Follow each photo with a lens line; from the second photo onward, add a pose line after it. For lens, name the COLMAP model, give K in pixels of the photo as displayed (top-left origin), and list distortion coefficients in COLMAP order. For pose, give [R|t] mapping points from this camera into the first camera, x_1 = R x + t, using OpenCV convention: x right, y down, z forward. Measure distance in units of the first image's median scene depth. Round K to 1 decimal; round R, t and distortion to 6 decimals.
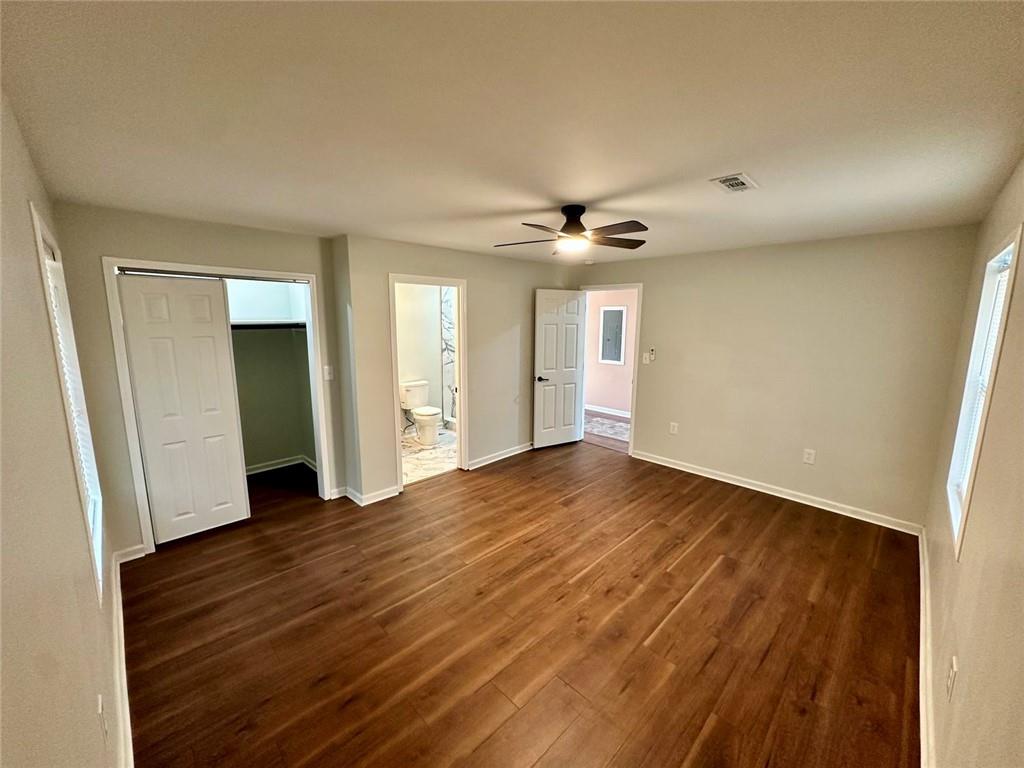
lens RADIAL K [[406.3, 0, 514.3], [0, 406.3, 384.0], [0, 0, 1]] dist [0.002238, -0.000092]
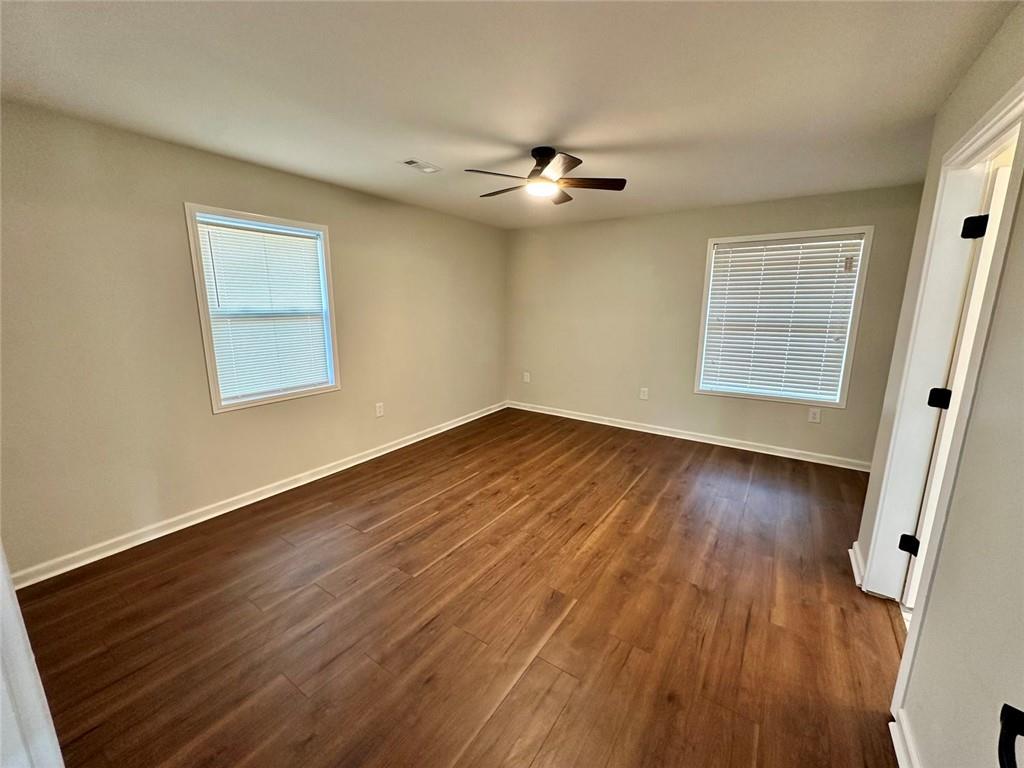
lens RADIAL K [[406.3, 0, 513.8], [0, 406.3, 379.8], [0, 0, 1]] dist [0.002238, -0.000092]
pose [[-0.981261, 0.021817, -0.191445, 0.363448], [-0.045912, 0.938479, 0.342270, -0.211186], [0.187134, 0.344645, -0.919891, 1.802084]]
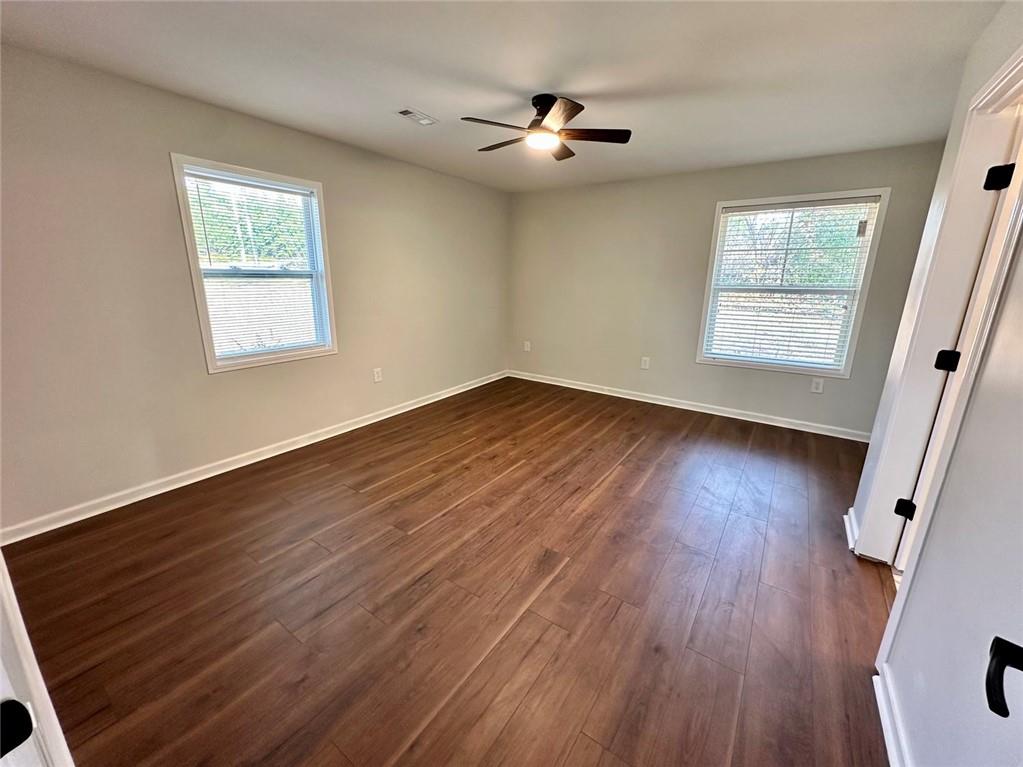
lens RADIAL K [[405.9, 0, 513.2], [0, 405.9, 378.5], [0, 0, 1]] dist [0.002238, -0.000092]
pose [[-0.983211, 0.021801, -0.181167, 0.348212], [-0.053104, 0.915677, 0.398392, -0.182687], [0.174576, 0.401324, -0.899145, 1.801461]]
